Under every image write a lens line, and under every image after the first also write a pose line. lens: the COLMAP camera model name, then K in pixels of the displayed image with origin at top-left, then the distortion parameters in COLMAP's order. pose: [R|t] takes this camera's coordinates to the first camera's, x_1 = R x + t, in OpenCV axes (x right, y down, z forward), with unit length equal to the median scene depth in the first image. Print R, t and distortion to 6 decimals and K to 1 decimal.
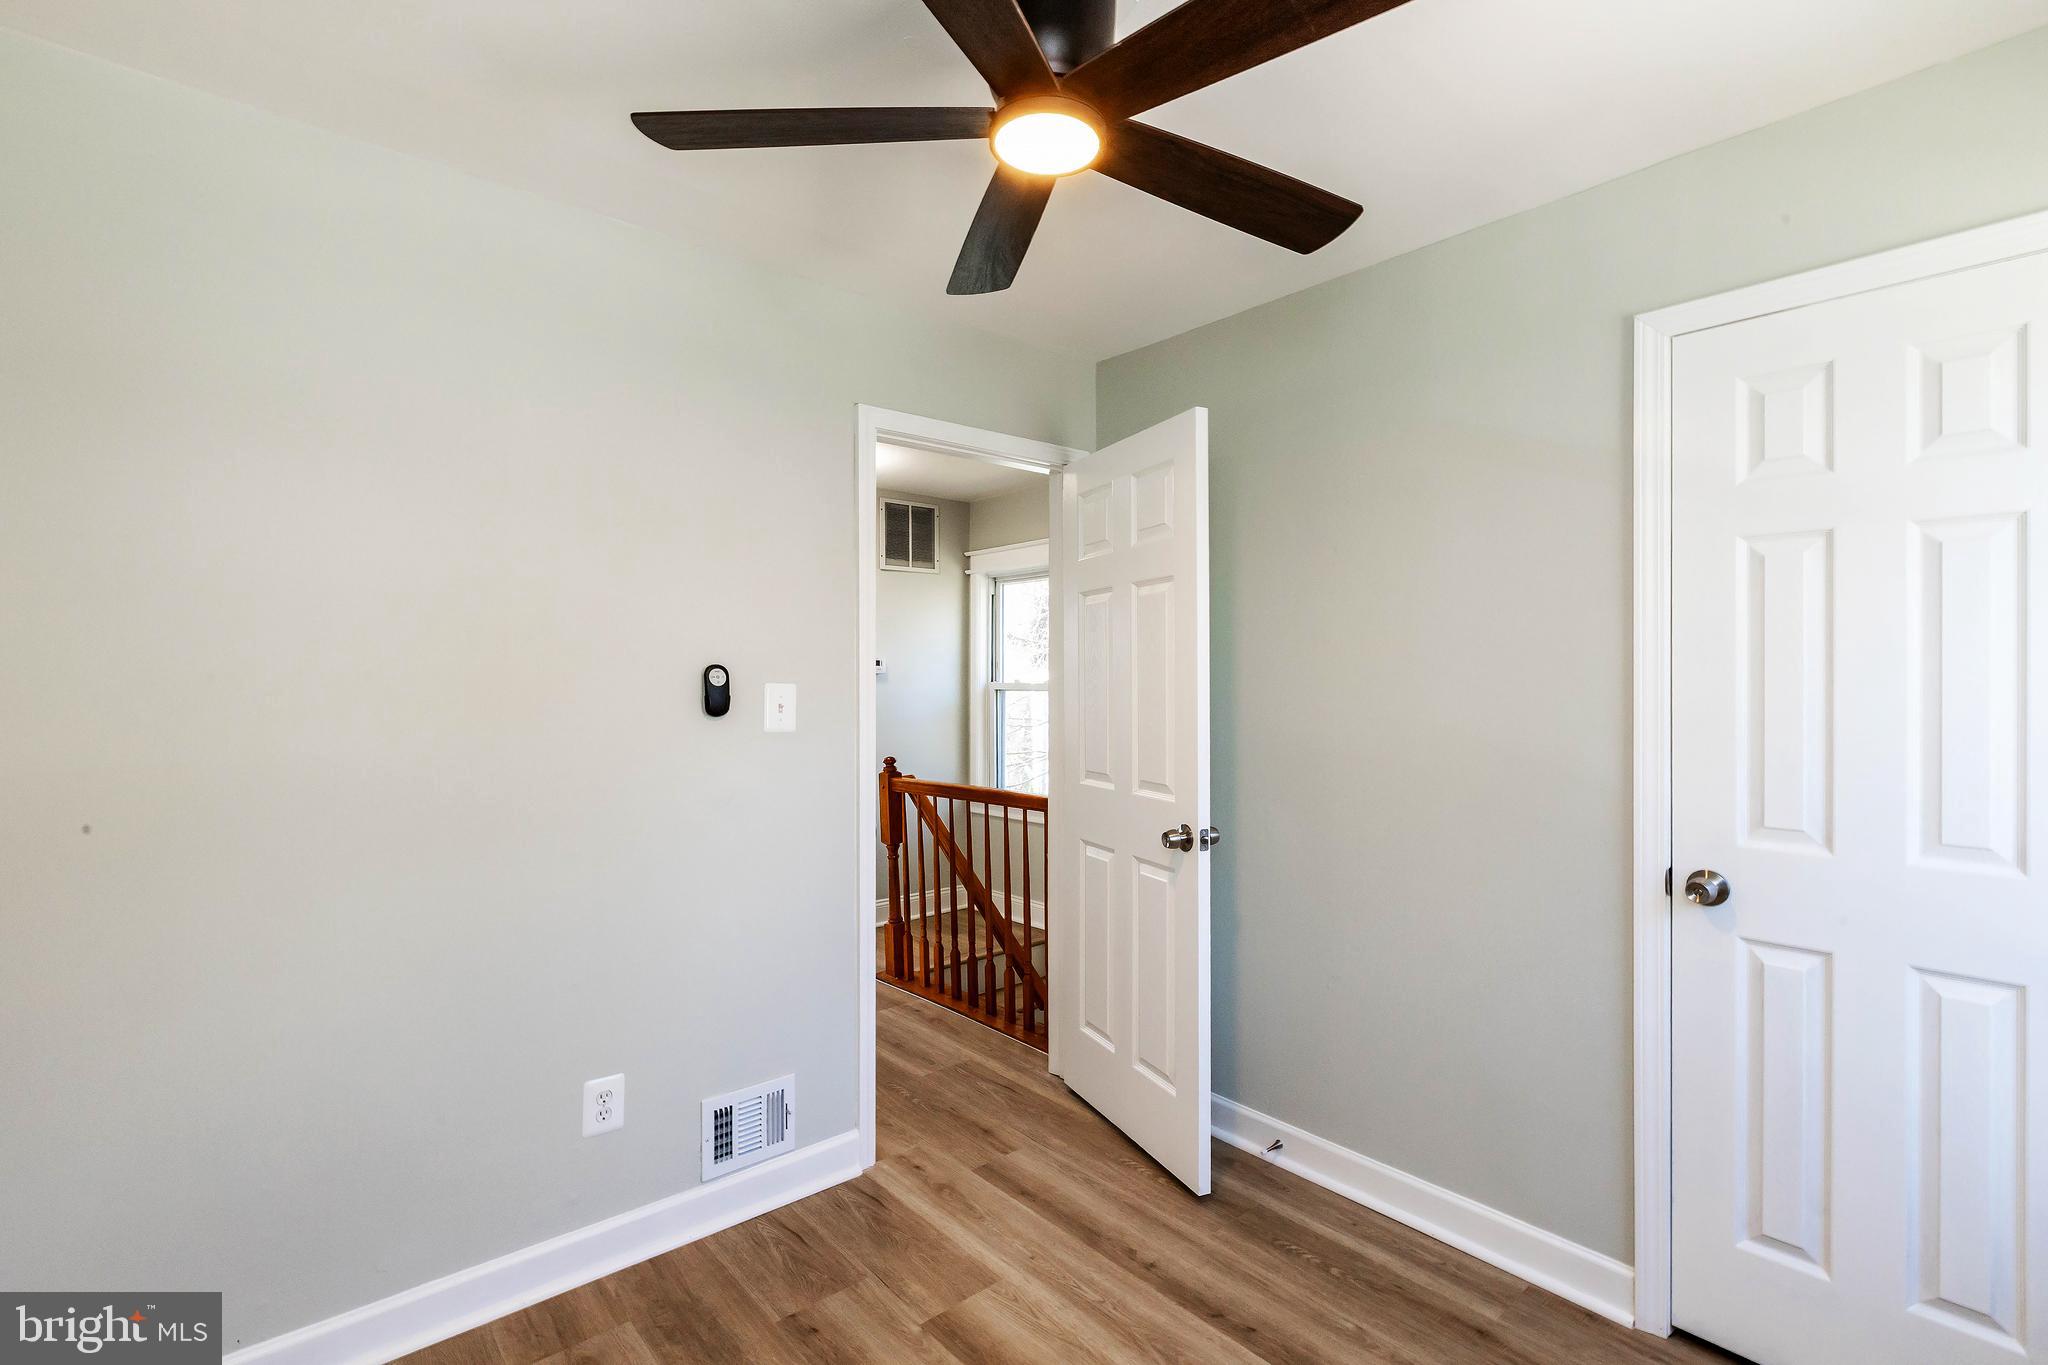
lens RADIAL K [[922.9, 0, 1041.5], [0, 922.9, 678.1], [0, 0, 1]] dist [-0.002521, -0.001660]
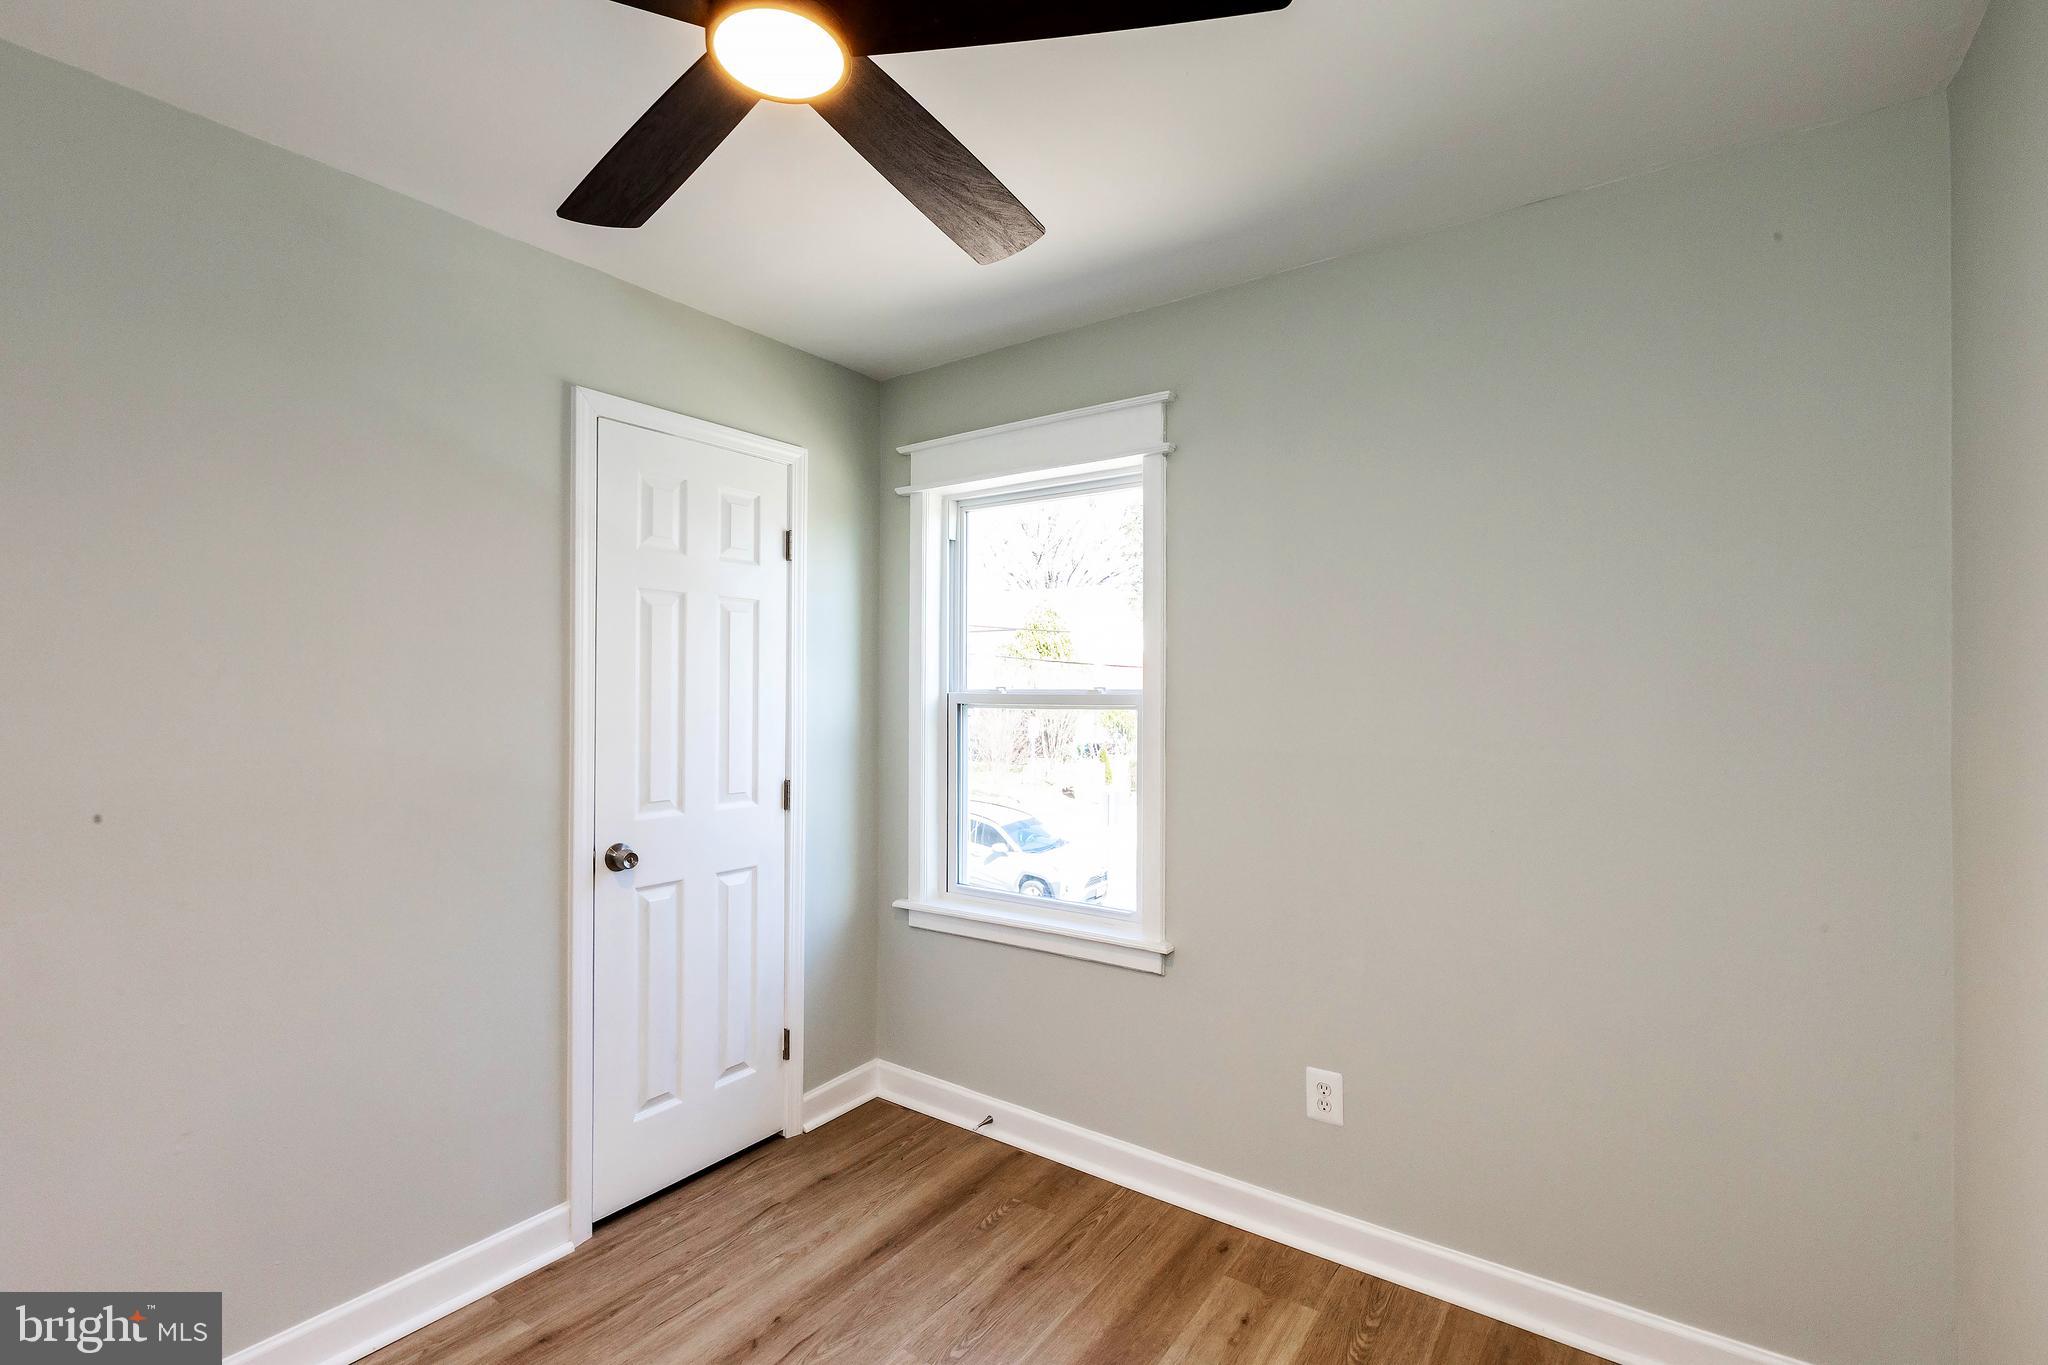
lens RADIAL K [[922.9, 0, 1013.5], [0, 922.9, 692.8], [0, 0, 1]] dist [-0.002521, -0.001660]
pose [[-0.222793, 0.000138, 0.974866, -0.651978], [0.002851, 0.999996, 0.000510, -0.000426], [-0.974862, 0.002893, -0.222792, 0.748873]]
